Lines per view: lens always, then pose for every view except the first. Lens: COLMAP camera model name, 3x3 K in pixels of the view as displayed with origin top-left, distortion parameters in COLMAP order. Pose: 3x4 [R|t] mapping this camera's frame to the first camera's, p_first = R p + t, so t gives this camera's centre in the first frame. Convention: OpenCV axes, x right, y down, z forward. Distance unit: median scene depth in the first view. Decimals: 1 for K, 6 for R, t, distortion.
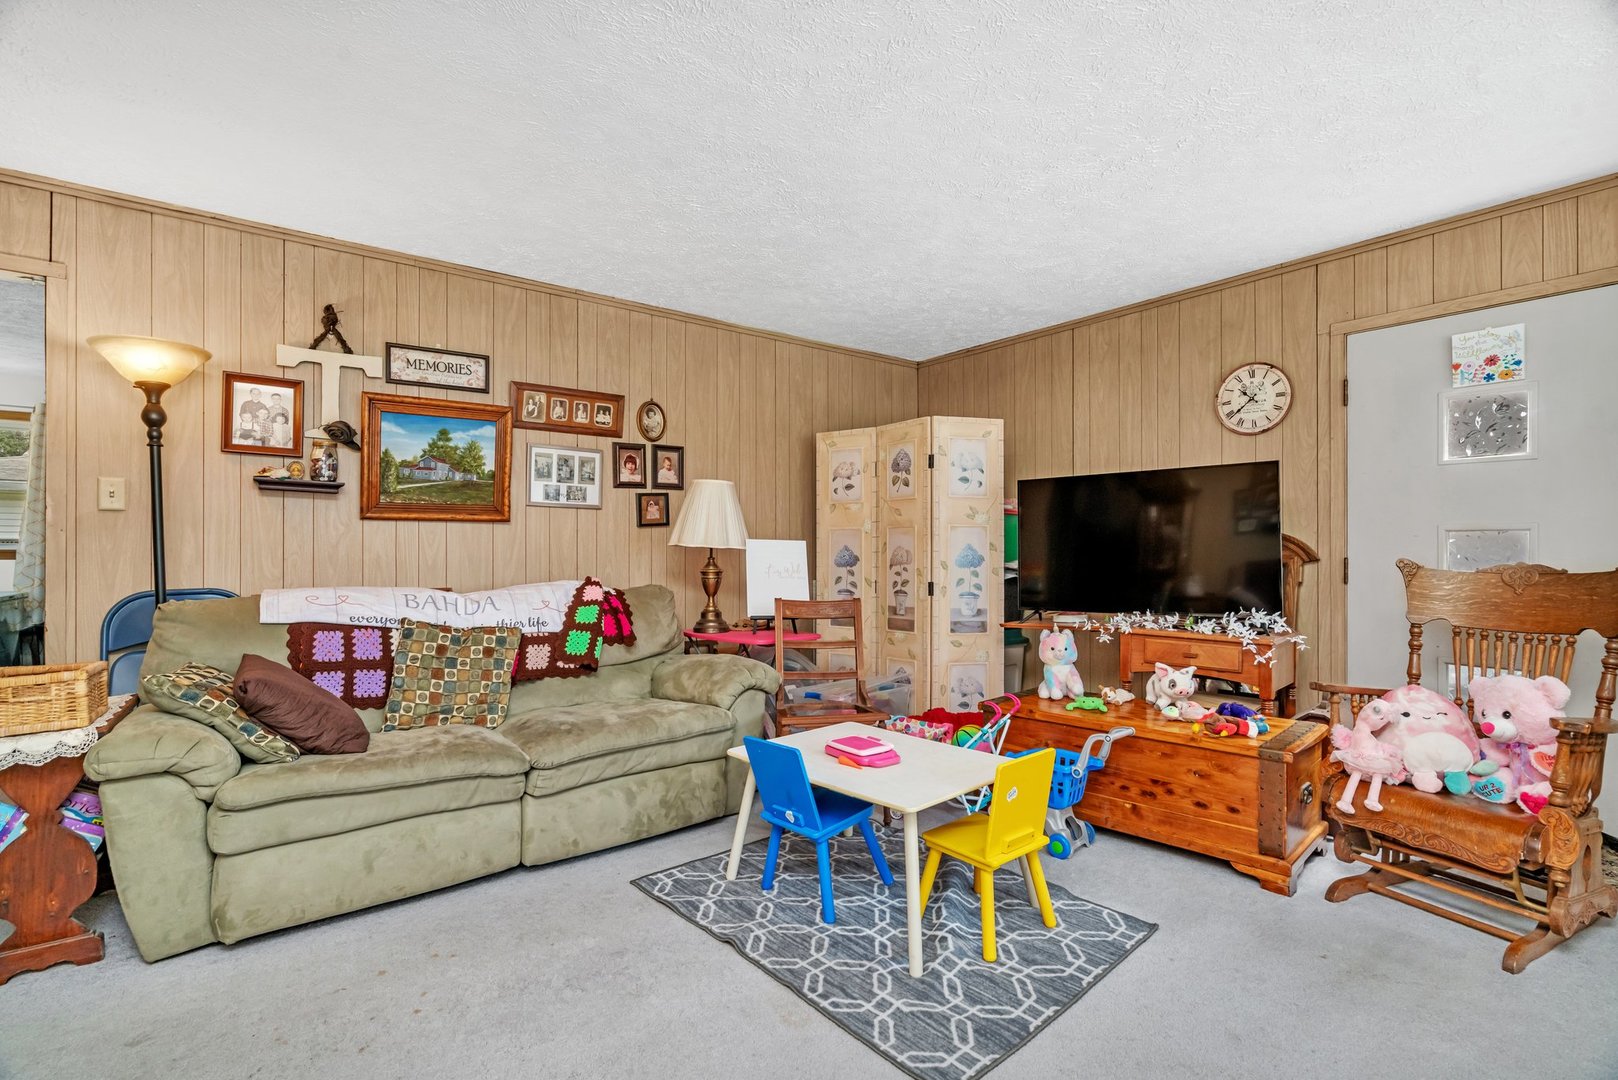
lens RADIAL K [[763.7, 0, 801.6], [0, 763.7, 546.2], [0, 0, 1]] dist [-0.004838, 0.000020]
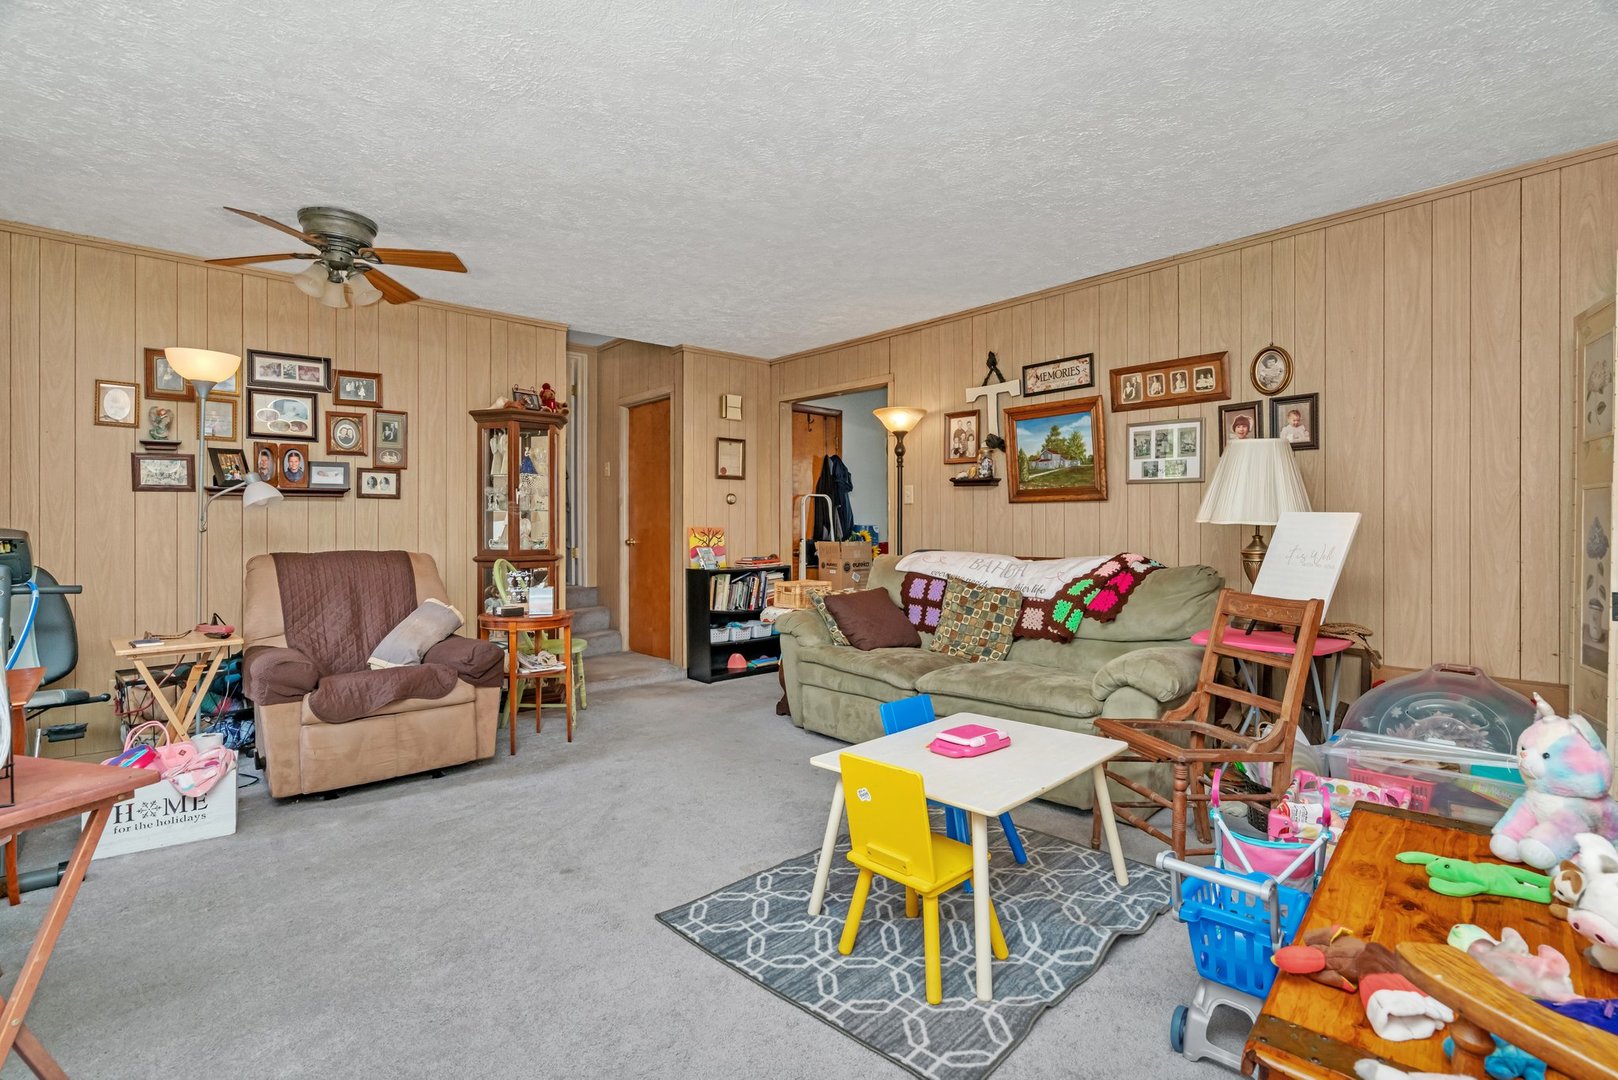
lens RADIAL K [[780.1, 0, 809.6], [0, 780.1, 524.8], [0, 0, 1]] dist [-0.002768, -0.000030]
pose [[0.051771, 0.001378, -0.998658, 0.723655], [0.005849, 0.999981, 0.001683, -0.001309], [0.998642, -0.005928, 0.051762, 0.532500]]
